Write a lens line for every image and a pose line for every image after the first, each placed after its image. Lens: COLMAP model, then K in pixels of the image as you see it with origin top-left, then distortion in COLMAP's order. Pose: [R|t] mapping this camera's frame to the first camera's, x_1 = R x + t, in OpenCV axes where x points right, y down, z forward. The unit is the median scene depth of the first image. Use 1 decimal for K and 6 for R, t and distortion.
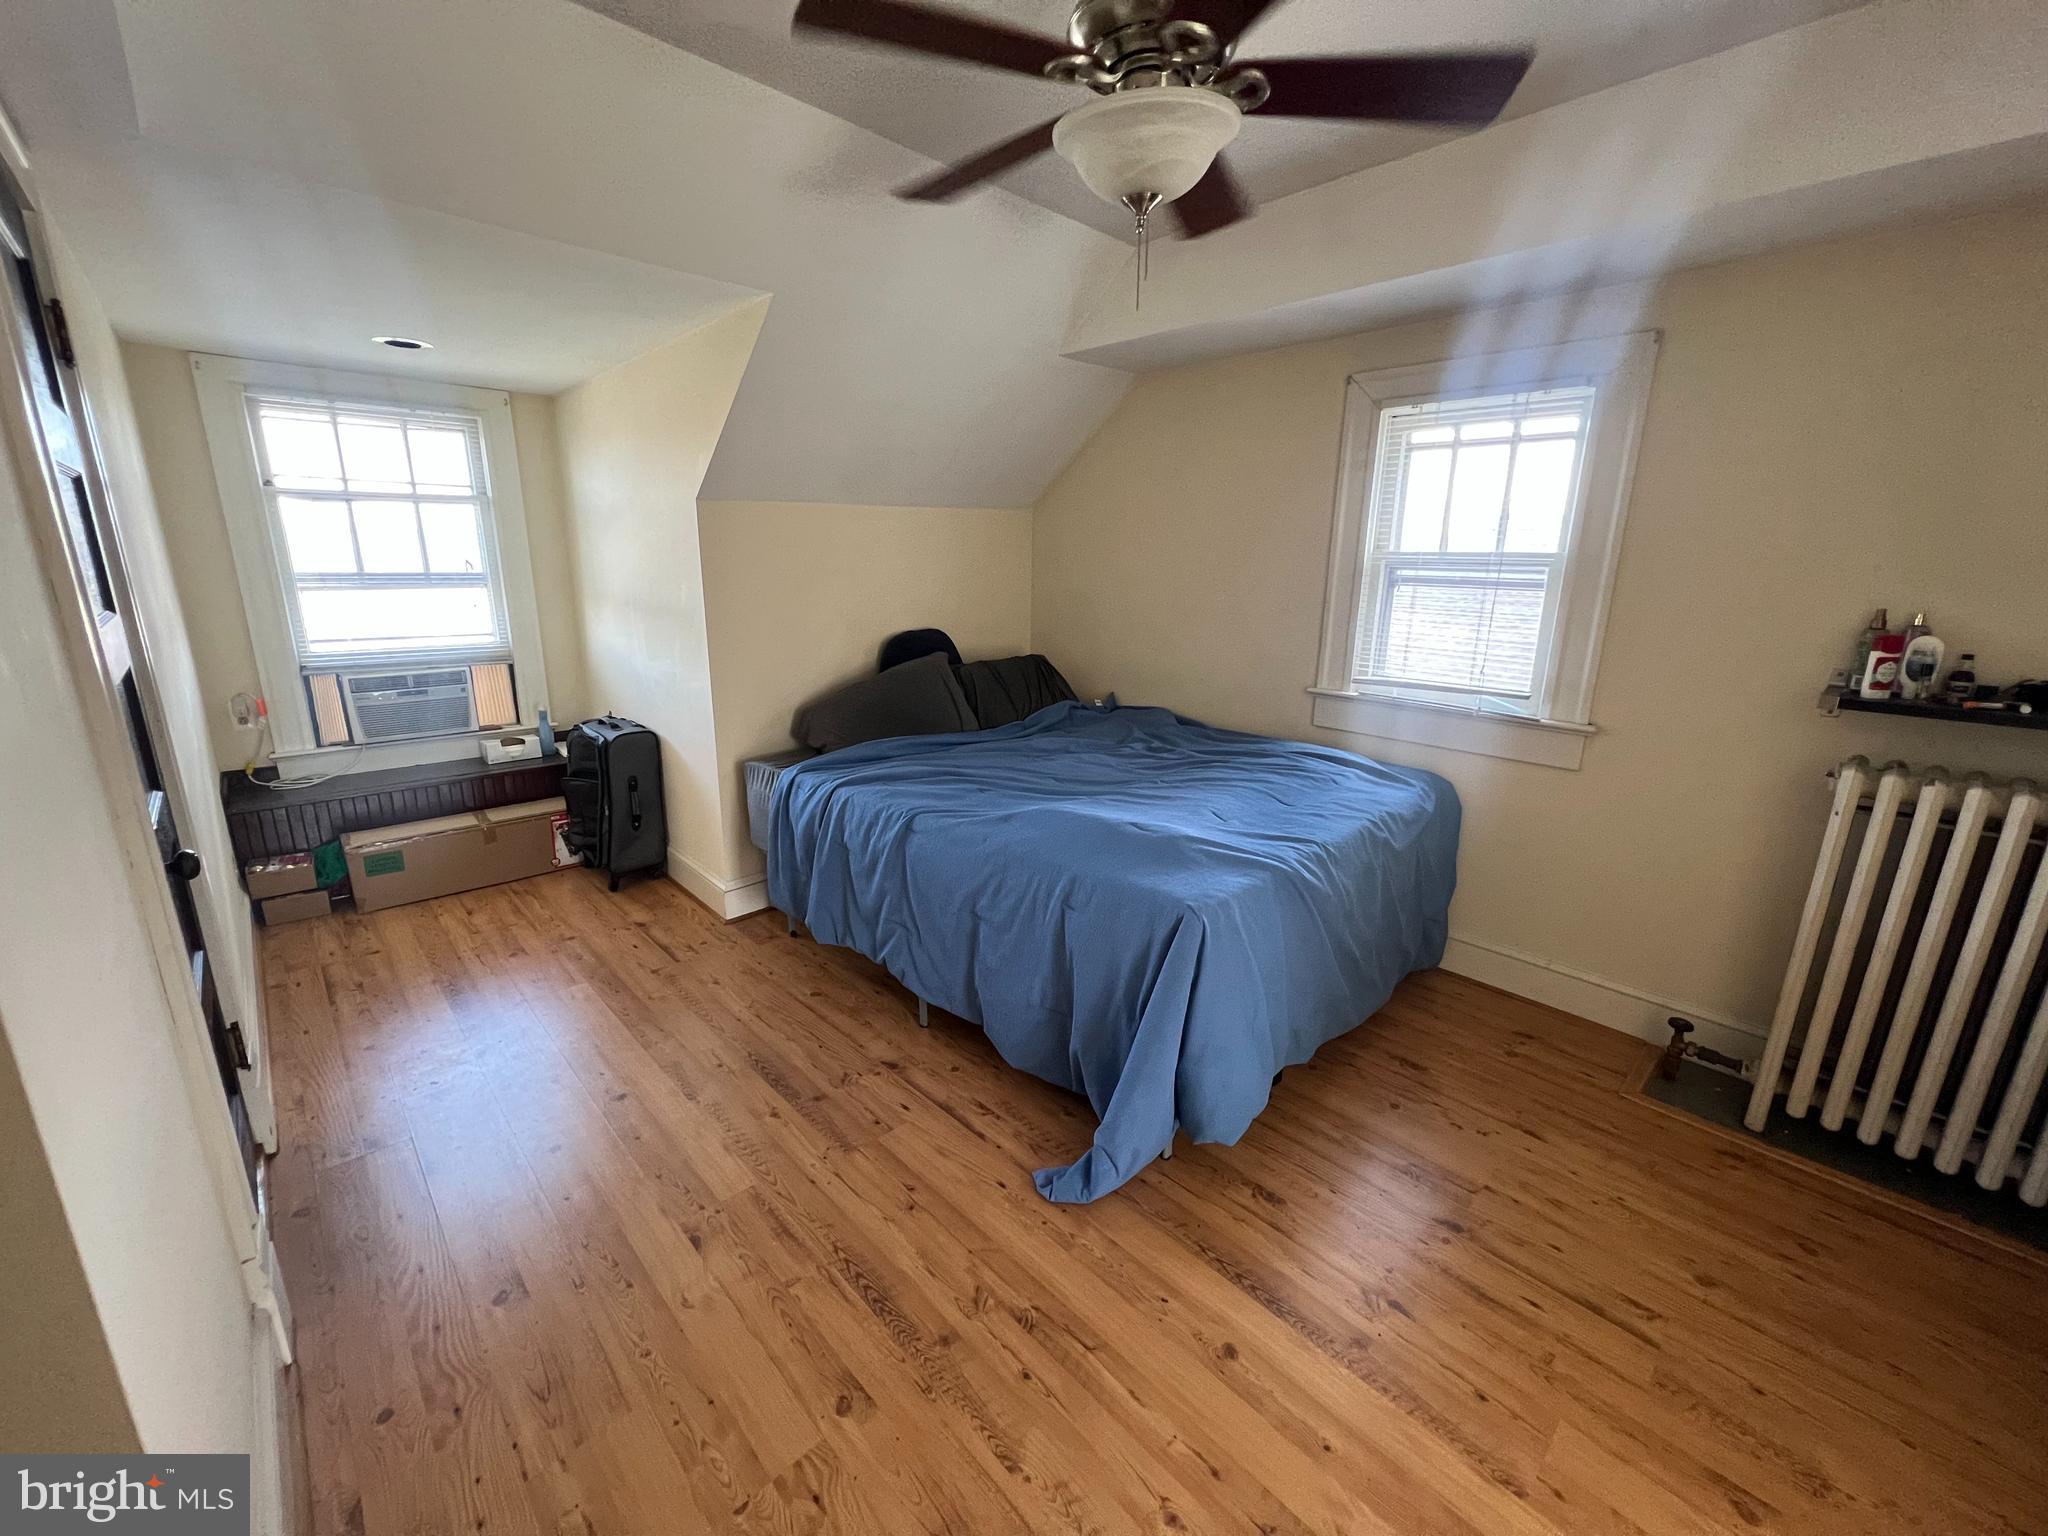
lens RADIAL K [[818.6, 0, 1024.0], [0, 818.6, 768.0], [0, 0, 1]] dist [-0.006763, 0.000293]
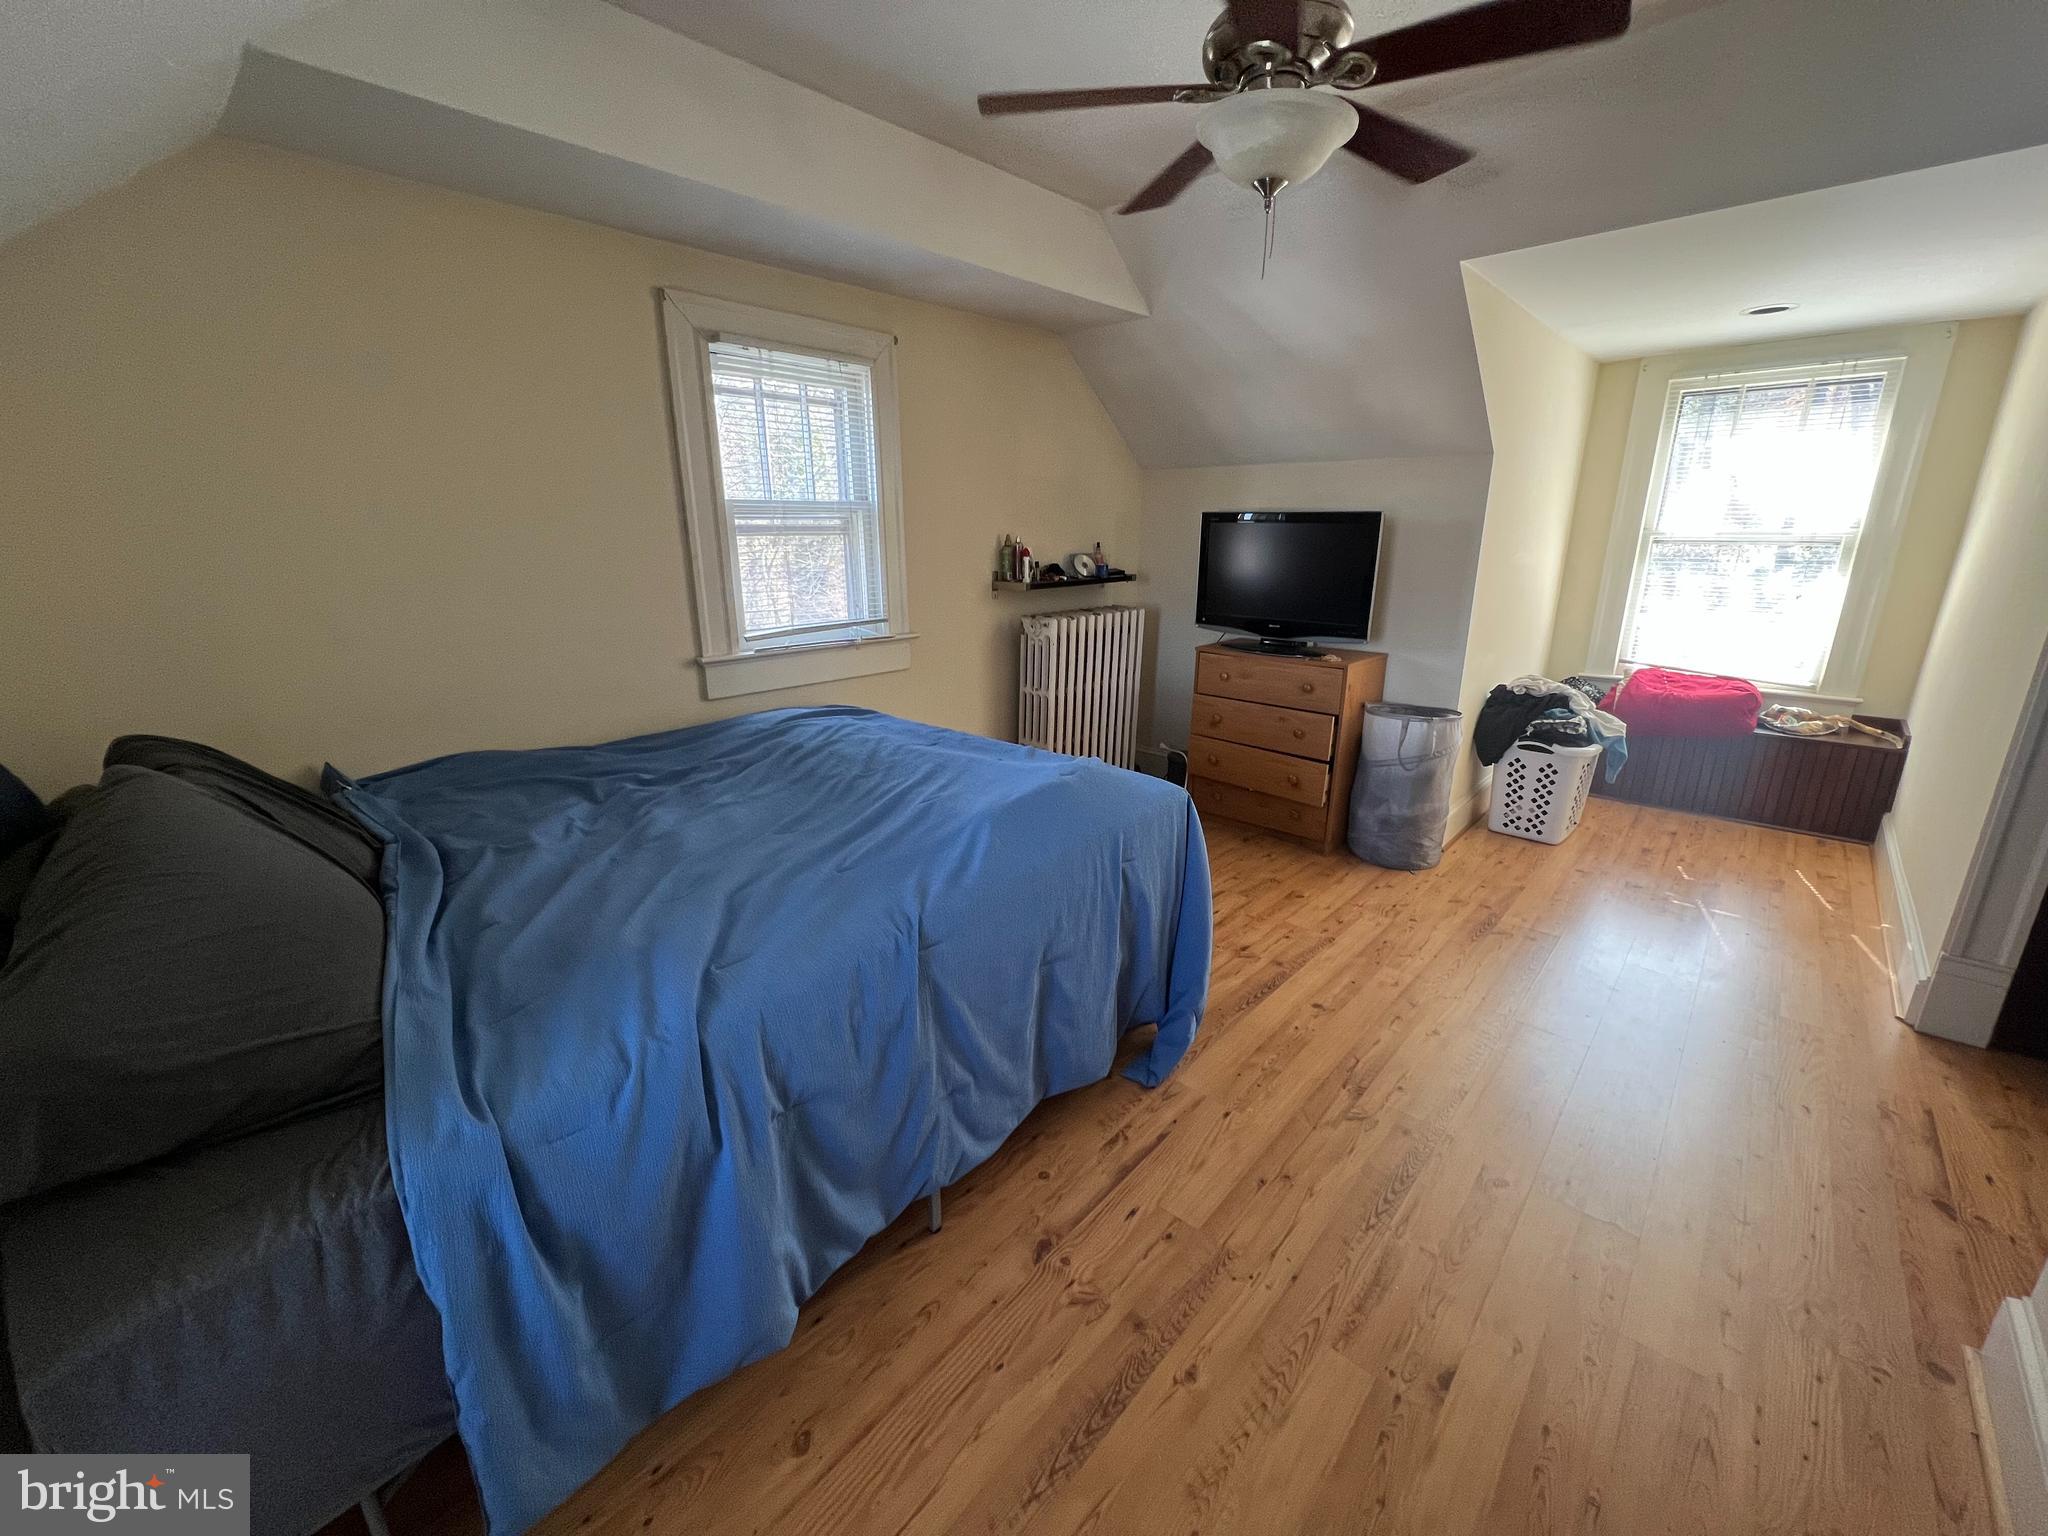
lens RADIAL K [[814.5, 0, 1036.0], [0, 814.5, 752.2], [0, 0, 1]] dist [0.001551, 0.000316]
pose [[-0.074823, -0.282329, 0.956395, -0.738166], [0.251498, 0.922737, 0.292069, -0.233955], [-0.964961, 0.262385, 0.001963, 0.946962]]
